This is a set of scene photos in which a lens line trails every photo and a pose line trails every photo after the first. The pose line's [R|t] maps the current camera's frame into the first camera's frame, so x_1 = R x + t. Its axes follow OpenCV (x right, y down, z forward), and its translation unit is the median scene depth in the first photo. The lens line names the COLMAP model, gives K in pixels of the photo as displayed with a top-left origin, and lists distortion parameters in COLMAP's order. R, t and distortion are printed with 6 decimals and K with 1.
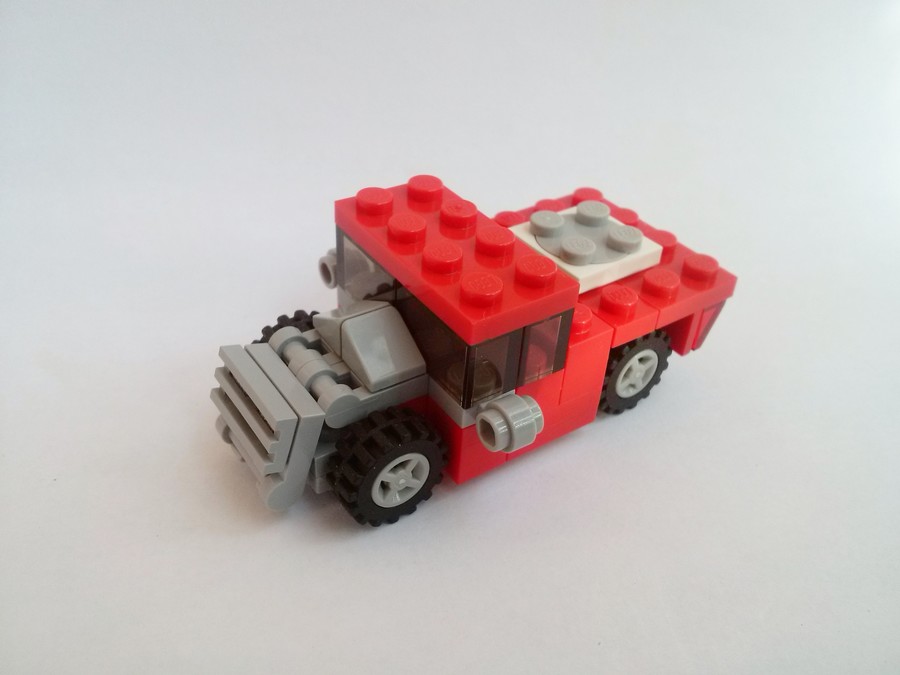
lens RADIAL K [[811.5, 0, 450.0], [0, 811.5, 337.5], [0, 0, 1]] dist [0.002370, 0.000712]
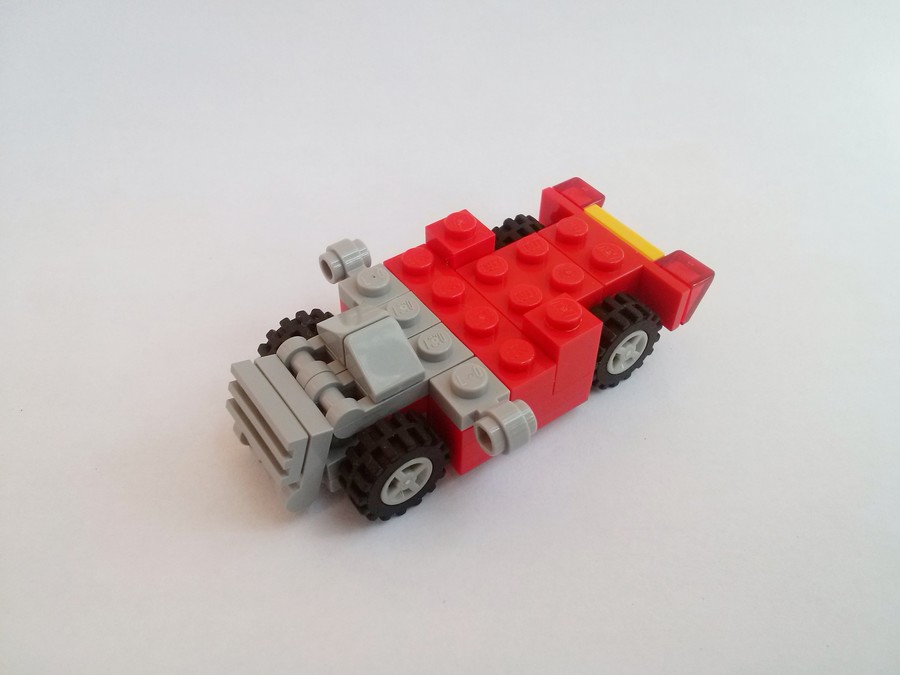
lens RADIAL K [[811.5, 0, 450.0], [0, 811.5, 337.5], [0, 0, 1]] dist [0.002370, 0.000712]
pose [[0.998891, -0.043908, -0.017023, 0.023211], [0.045978, 0.987468, 0.150973, -0.172395], [0.010180, -0.151589, 0.988391, -0.044078]]
